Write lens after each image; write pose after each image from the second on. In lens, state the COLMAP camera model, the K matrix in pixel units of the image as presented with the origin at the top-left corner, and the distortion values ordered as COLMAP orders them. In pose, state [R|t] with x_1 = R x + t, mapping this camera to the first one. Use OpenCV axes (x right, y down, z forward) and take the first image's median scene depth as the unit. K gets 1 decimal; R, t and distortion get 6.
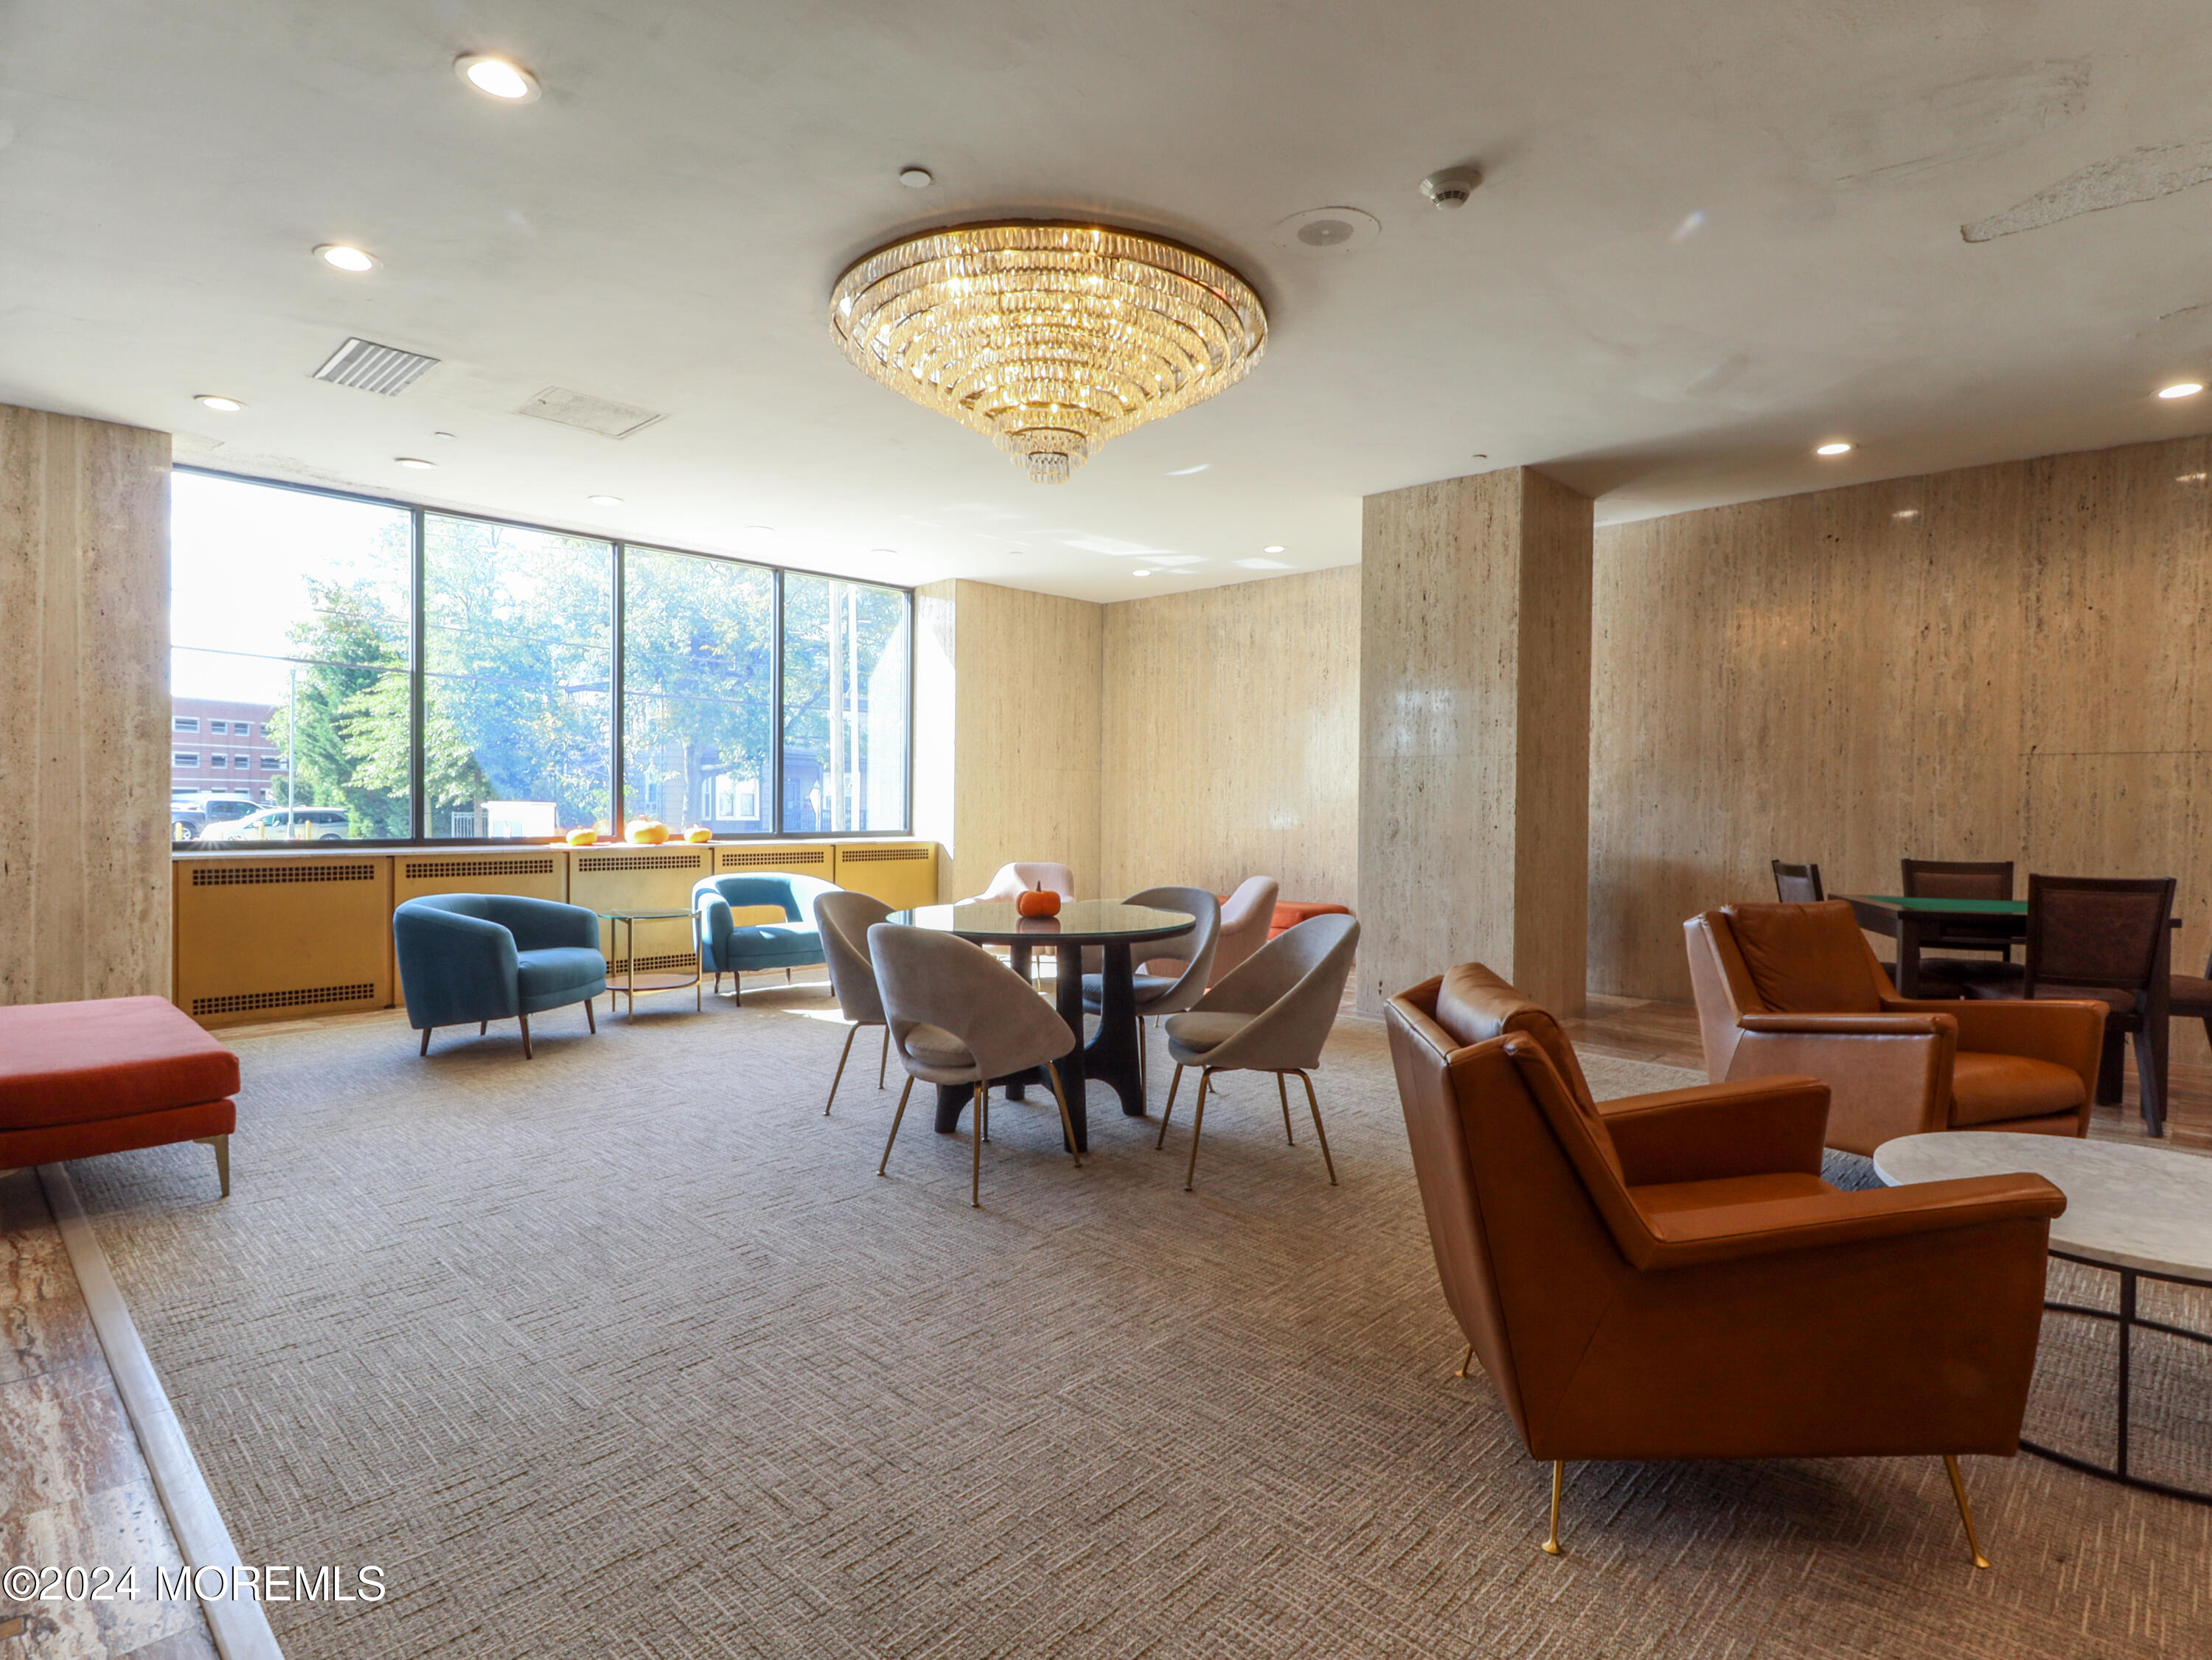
lens RADIAL K [[1179.3, 0, 1103.4], [0, 1179.3, 816.1], [0, 0, 1]] dist [0.022320, -0.015709]
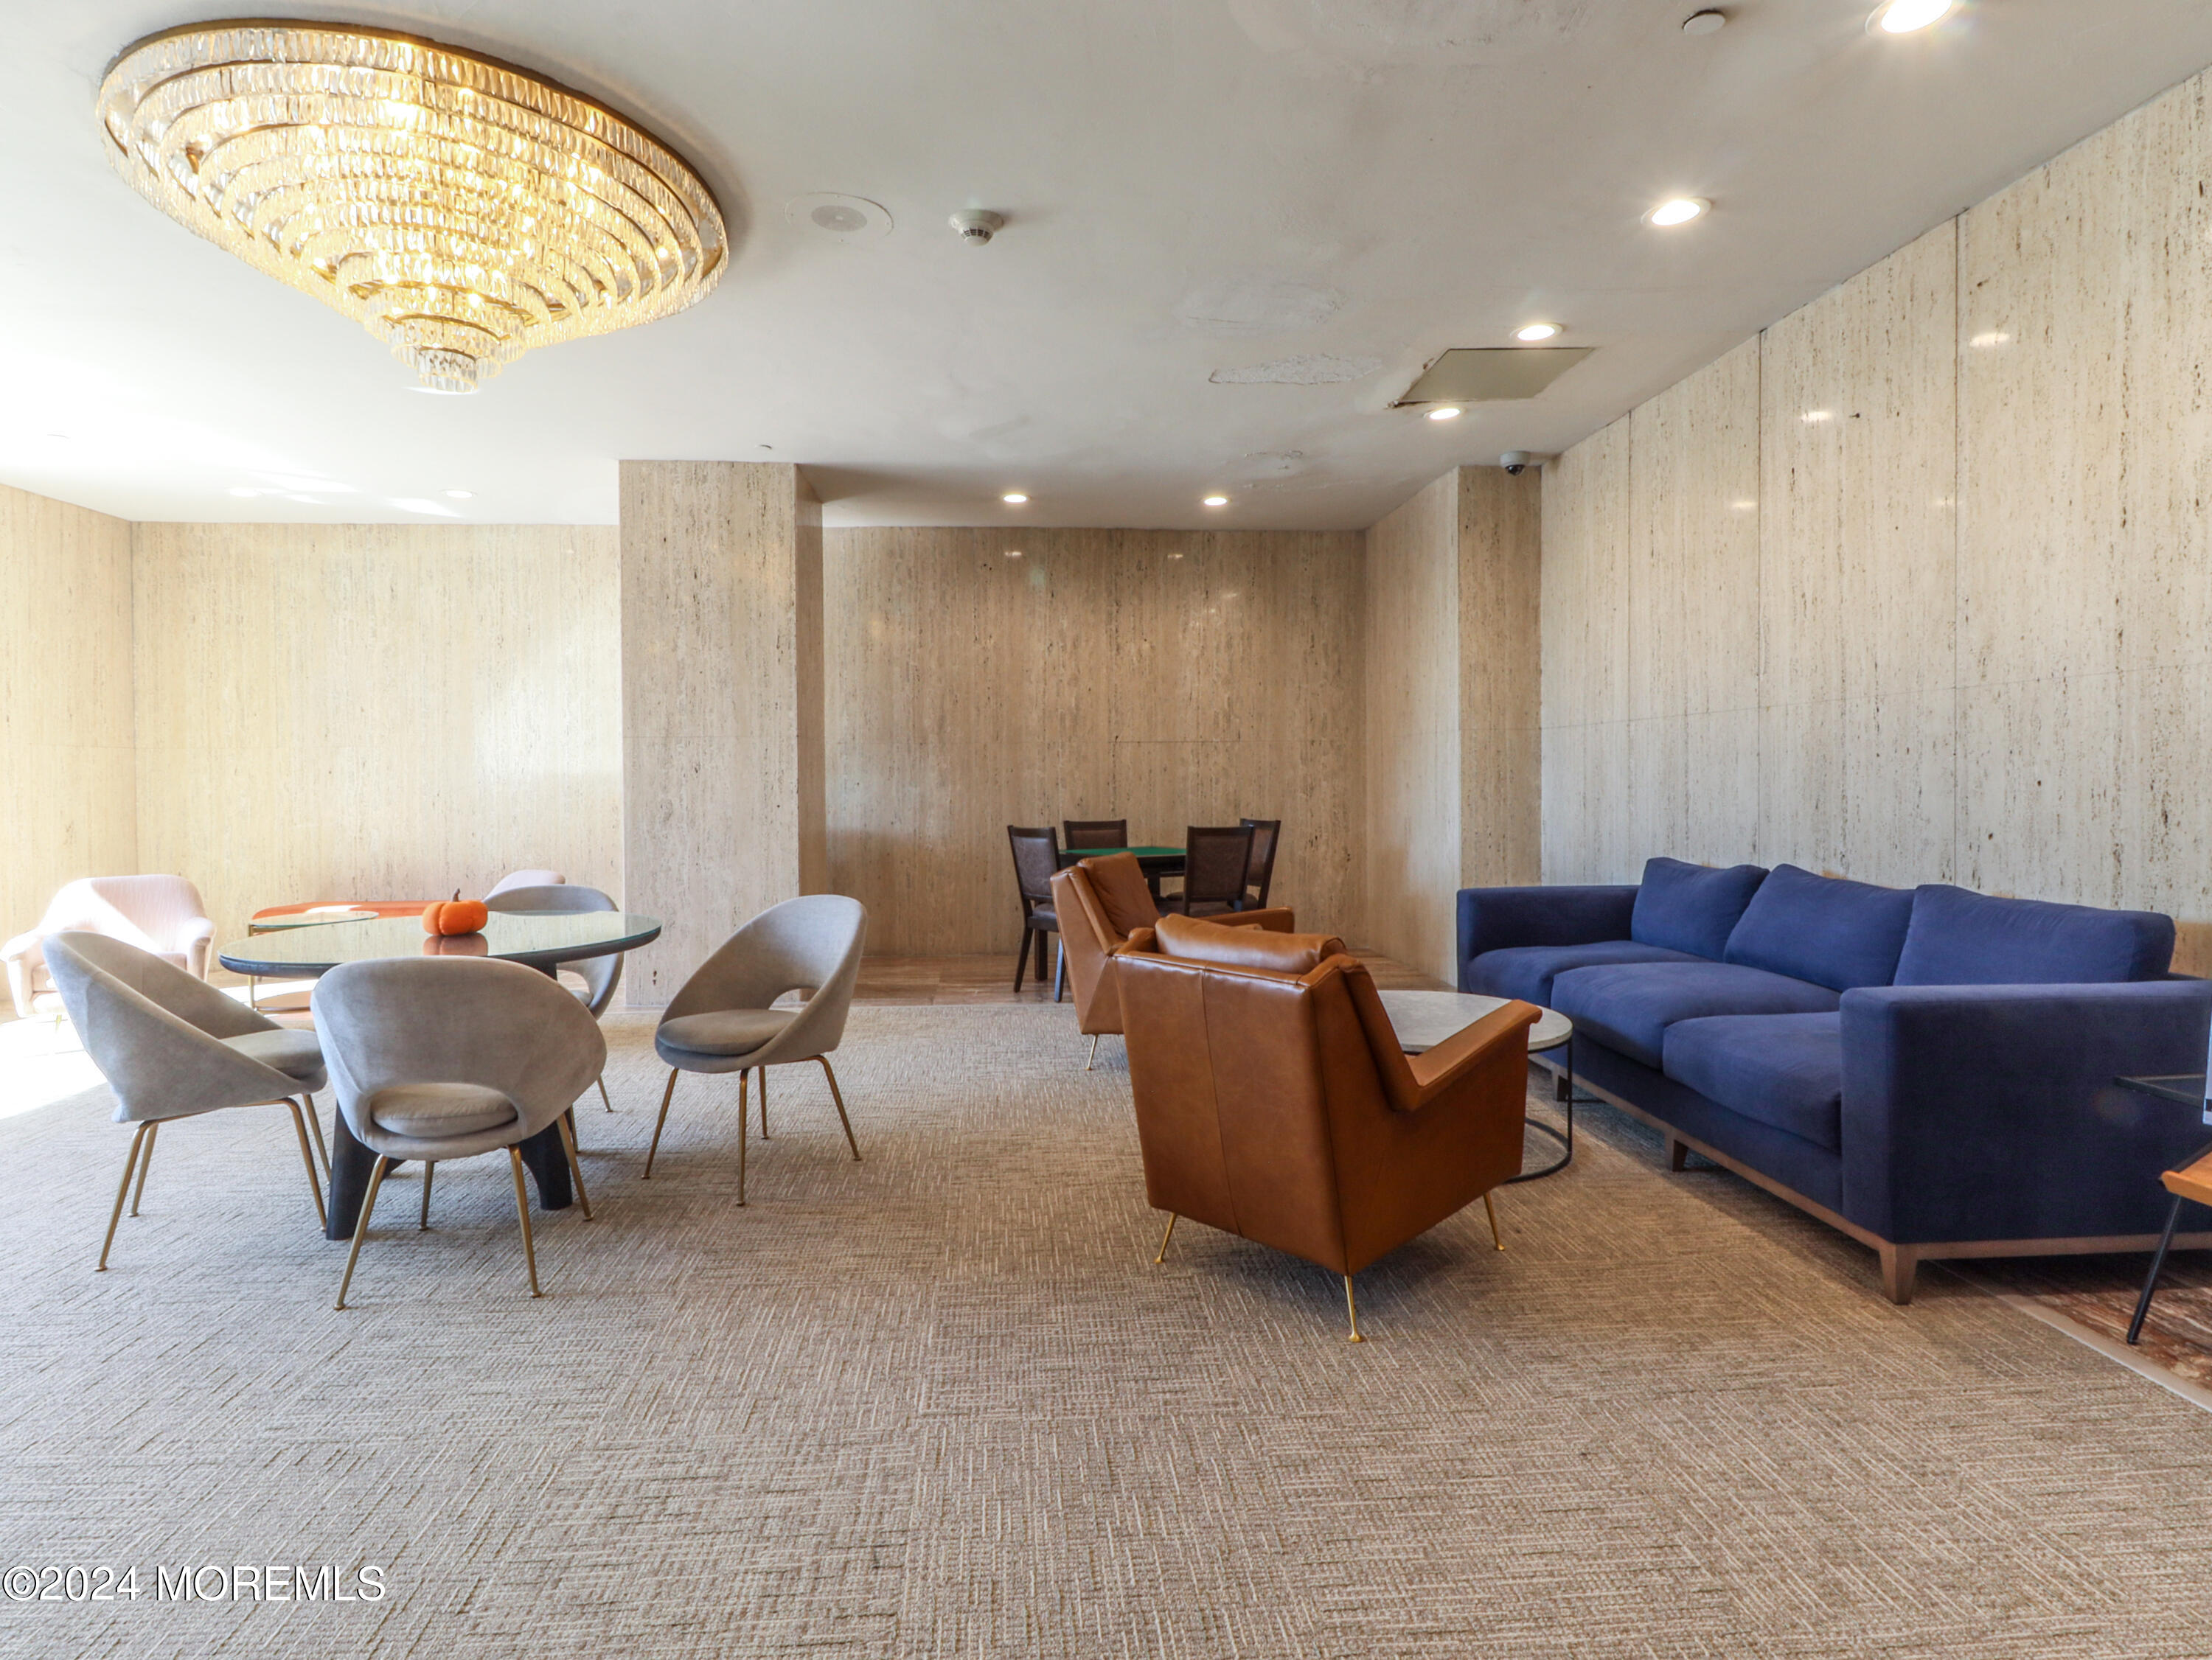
lens RADIAL K [[1167.3, 0, 1096.1], [0, 1167.3, 794.8], [0, 0, 1]] dist [0.021064, -0.011644]
pose [[0.669468, -0.022751, 0.742492, -0.240471], [0.023061, 0.999686, 0.009839, -0.004204], [-0.742483, 0.010535, 0.669782, 0.101118]]
